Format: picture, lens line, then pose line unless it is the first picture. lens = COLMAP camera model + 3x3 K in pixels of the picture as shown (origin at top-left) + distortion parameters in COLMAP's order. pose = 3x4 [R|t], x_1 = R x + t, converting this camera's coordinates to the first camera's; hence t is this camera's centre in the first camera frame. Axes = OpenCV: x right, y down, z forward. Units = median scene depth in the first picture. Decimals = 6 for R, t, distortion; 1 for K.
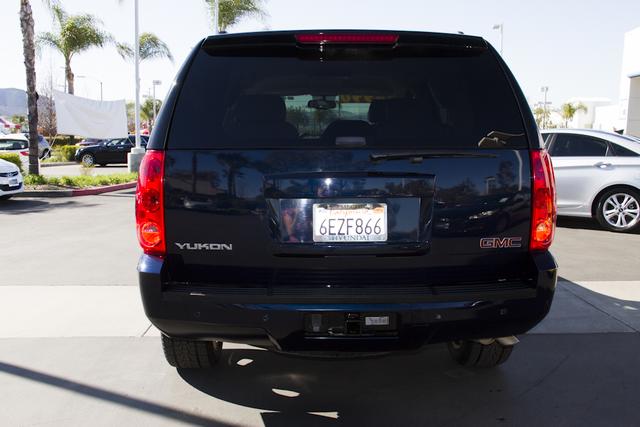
lens RADIAL K [[669.1, 0, 320.0], [0, 669.1, 213.5], [0, 0, 1]] dist [-0.015979, -0.013276]
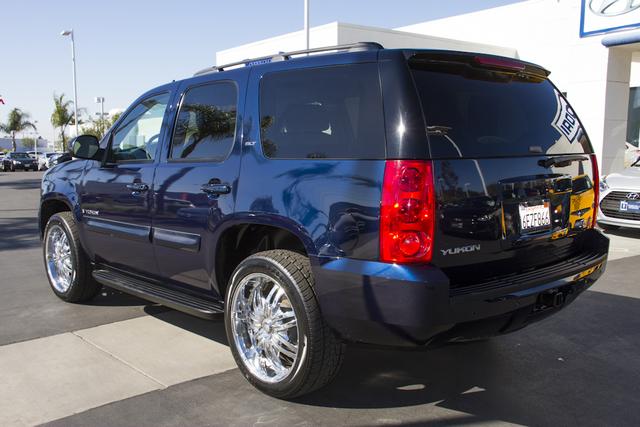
lens RADIAL K [[693.1, 0, 320.0], [0, 693.1, 213.5], [0, 0, 1]] dist [-0.011751, -0.010221]
pose [[0.728895, -0.076651, 0.680321, -0.837735], [0.090626, 0.995771, 0.015097, -0.035338], [-0.678601, 0.050651, 0.732759, 0.261515]]
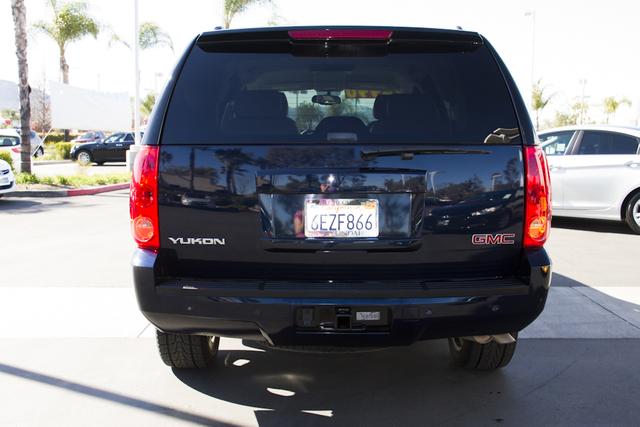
lens RADIAL K [[735.8, 0, 320.0], [0, 735.8, 213.5], [0, 0, 1]] dist [0.019520, 0.020443]
pose [[0.999681, 0.004529, -0.024840, 0.030521], [-0.004695, 0.999967, -0.006632, 0.010948], [0.024809, 0.006746, 0.999669, -0.082712]]
